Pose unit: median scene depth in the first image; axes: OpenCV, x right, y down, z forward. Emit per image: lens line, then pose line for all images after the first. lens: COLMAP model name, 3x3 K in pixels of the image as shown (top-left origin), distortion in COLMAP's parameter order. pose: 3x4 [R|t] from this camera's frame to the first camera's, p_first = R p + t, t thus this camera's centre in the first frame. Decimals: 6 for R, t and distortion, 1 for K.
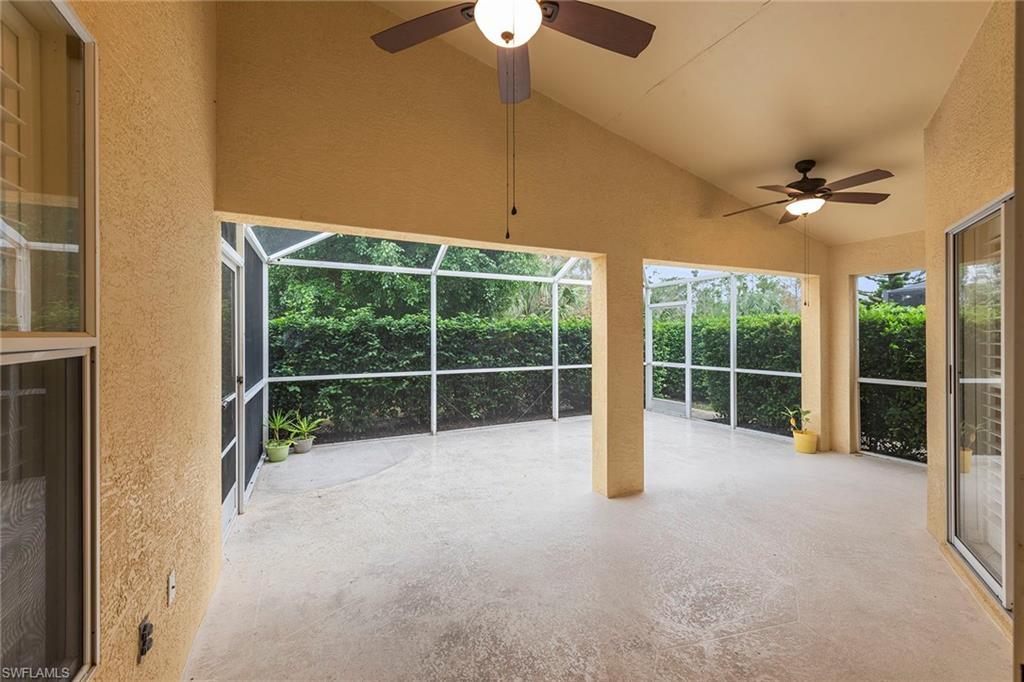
lens RADIAL K [[402.8, 0, 514.2], [0, 402.8, 337.3], [0, 0, 1]] dist [0.002584, 0.000037]
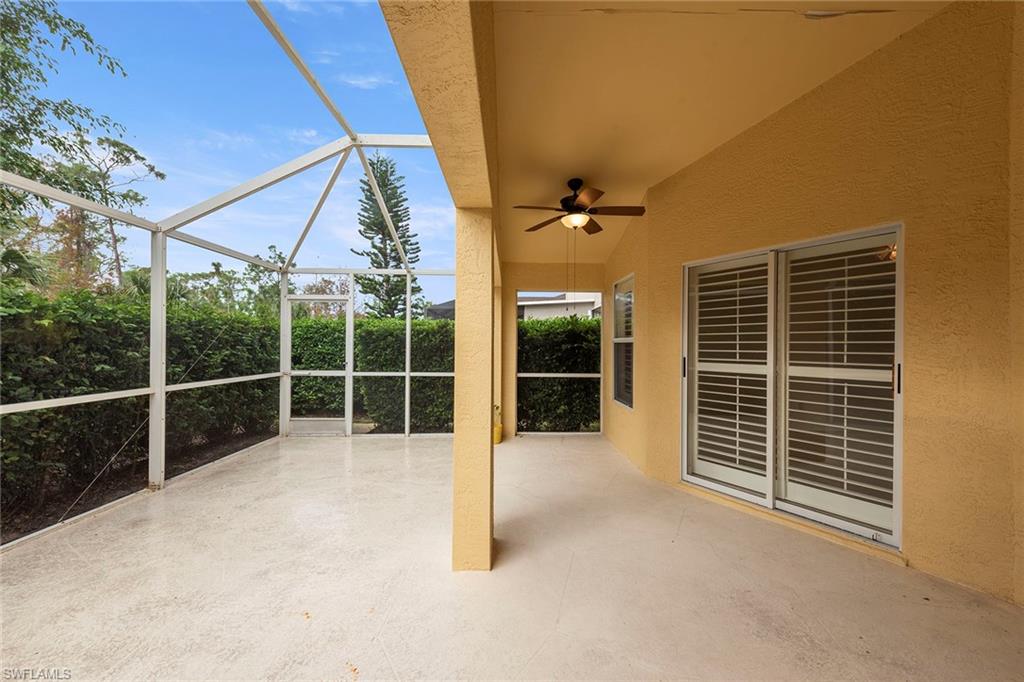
lens RADIAL K [[403.4, 0, 509.0], [0, 403.4, 344.4], [0, 0, 1]] dist [0.008686, -0.000180]
pose [[0.438298, 0.007472, 0.898799, -0.205927], [-0.008034, 0.999958, -0.004395, 0.014323], [-0.898794, -0.005294, 0.438340, 0.384294]]
